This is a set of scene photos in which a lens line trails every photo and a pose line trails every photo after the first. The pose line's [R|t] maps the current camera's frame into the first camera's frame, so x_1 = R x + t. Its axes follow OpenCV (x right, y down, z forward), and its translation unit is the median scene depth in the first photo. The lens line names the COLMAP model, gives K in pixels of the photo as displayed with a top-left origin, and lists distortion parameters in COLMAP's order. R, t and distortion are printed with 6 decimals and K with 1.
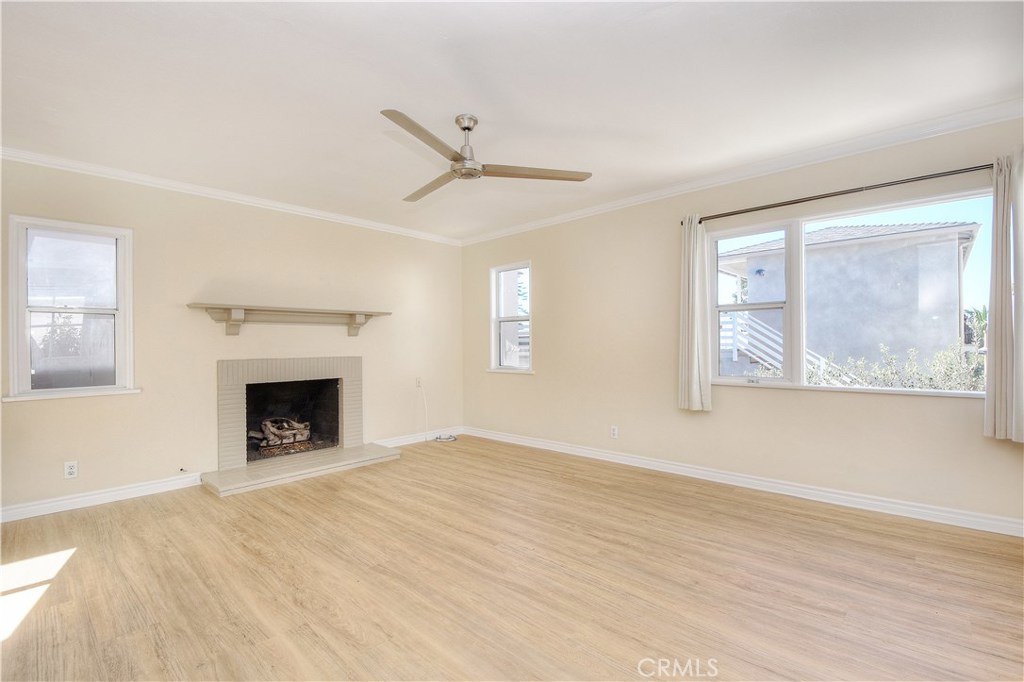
lens RADIAL K [[462.9, 0, 512.0], [0, 462.9, 341.0], [0, 0, 1]] dist [0.015739, -0.014684]
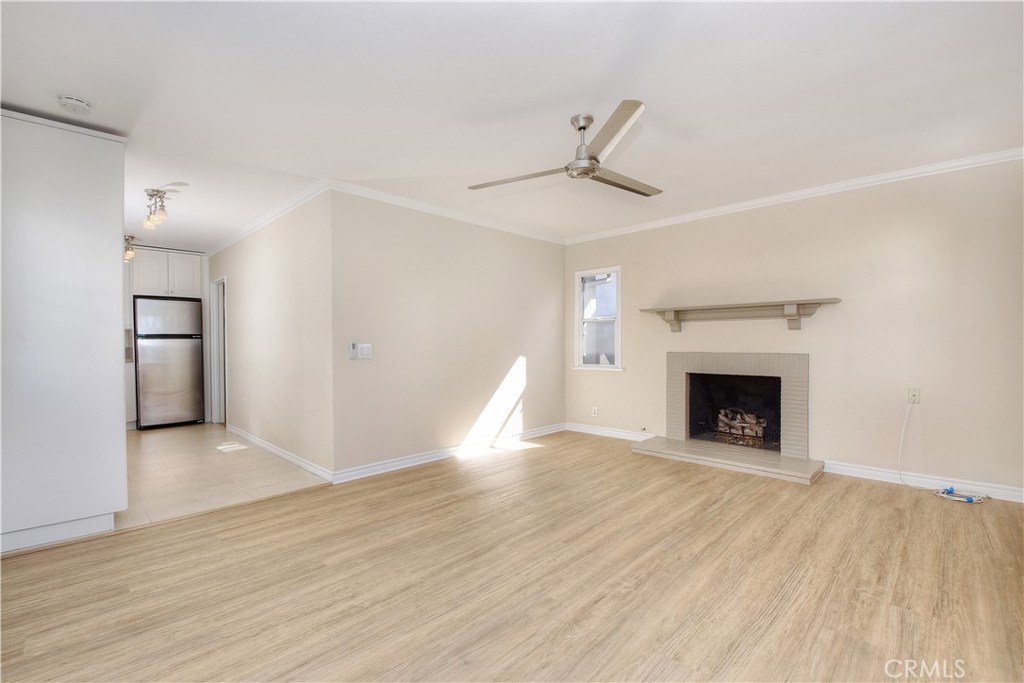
lens RADIAL K [[451.8, 0, 516.2], [0, 451.8, 342.2], [0, 0, 1]] dist [0.003248, -0.013467]
pose [[-0.028013, 0.009899, -0.999559, 0.623945], [0.012648, 0.999874, 0.009548, -0.002945], [0.999528, -0.012375, -0.028135, 0.616827]]
